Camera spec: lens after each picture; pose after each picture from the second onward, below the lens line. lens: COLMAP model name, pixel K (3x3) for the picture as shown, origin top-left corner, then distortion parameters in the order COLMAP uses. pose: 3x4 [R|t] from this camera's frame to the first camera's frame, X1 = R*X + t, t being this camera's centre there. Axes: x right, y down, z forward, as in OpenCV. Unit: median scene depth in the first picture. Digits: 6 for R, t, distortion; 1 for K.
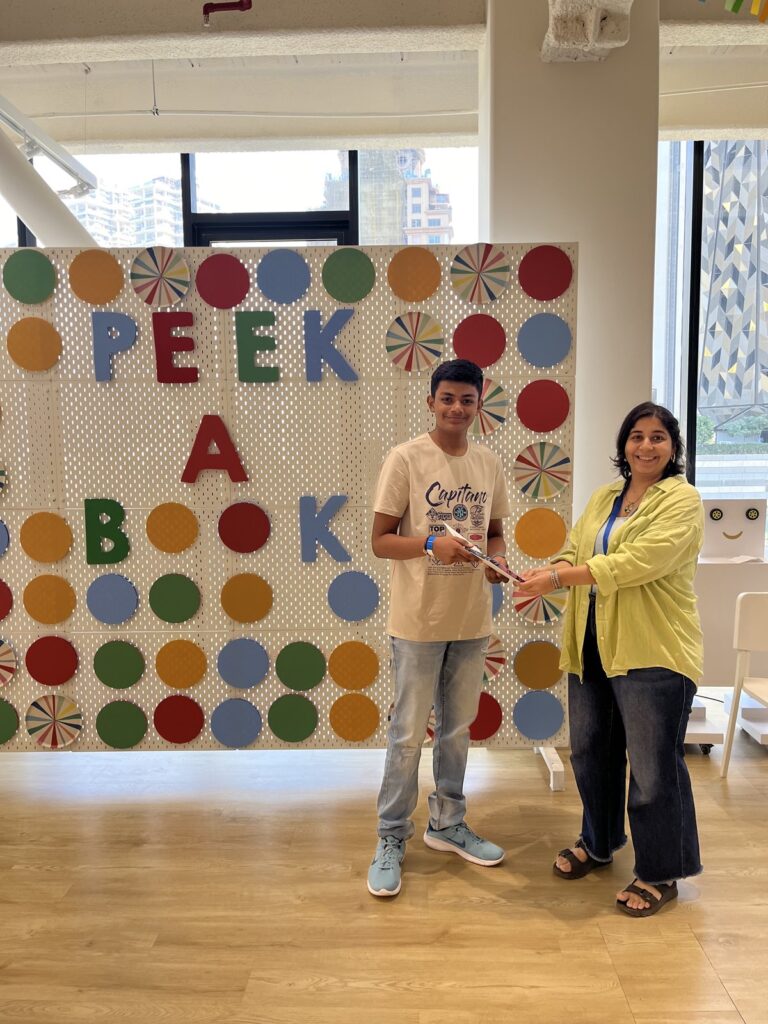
lens RADIAL K [[800.7, 0, 390.2], [0, 800.7, 509.3], [0, 0, 1]] dist [0.067831, -0.105806]
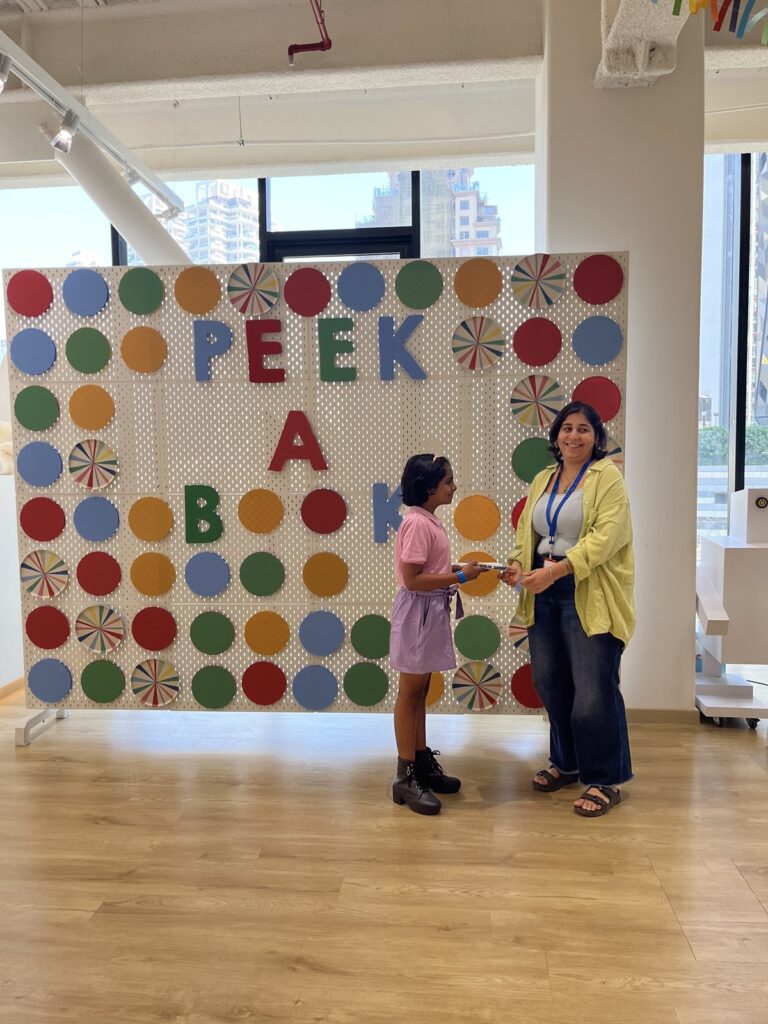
lens RADIAL K [[800.7, 0, 380.1], [0, 800.7, 504.9], [0, 0, 1]] dist [0.067831, -0.105806]
pose [[0.997487, 0.003177, -0.070777, -0.024474], [-0.004564, 0.999801, -0.019444, 0.035407], [0.070701, 0.019718, 0.997303, -0.107376]]
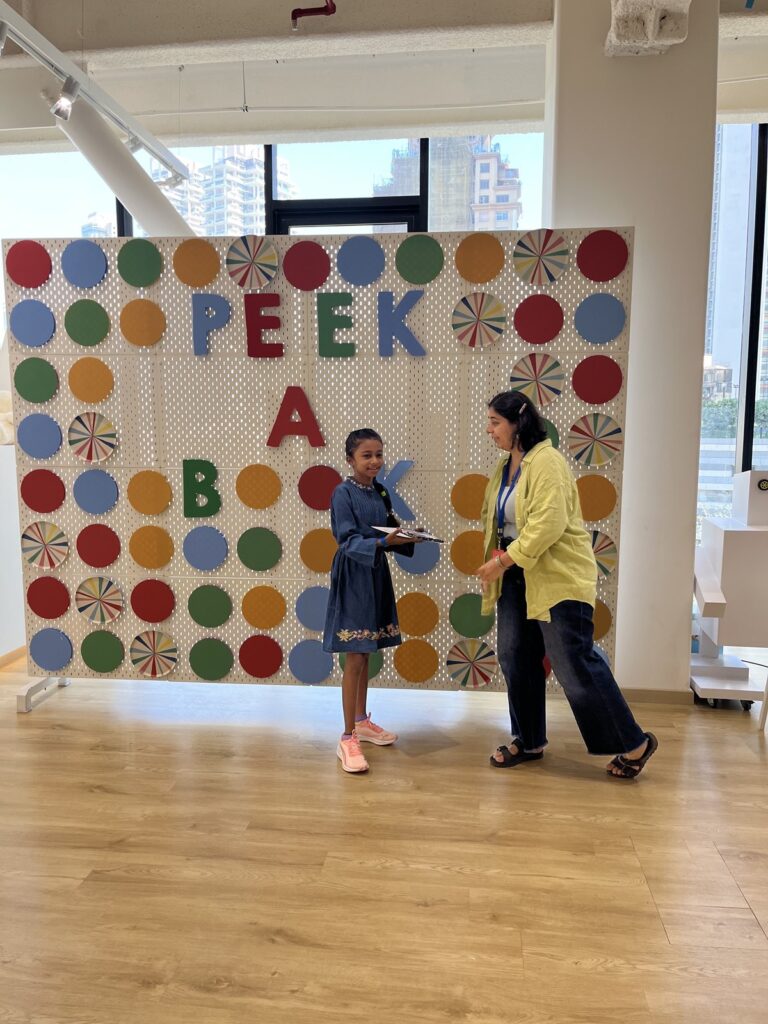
lens RADIAL K [[800.7, 0, 377.3], [0, 800.7, 507.1], [0, 0, 1]] dist [0.067831, -0.105806]
pose [[0.995663, 0.021657, -0.090479, -0.002090], [-0.019630, 0.999537, 0.023229, 0.022597], [0.090940, -0.021352, 0.995627, -0.104711]]
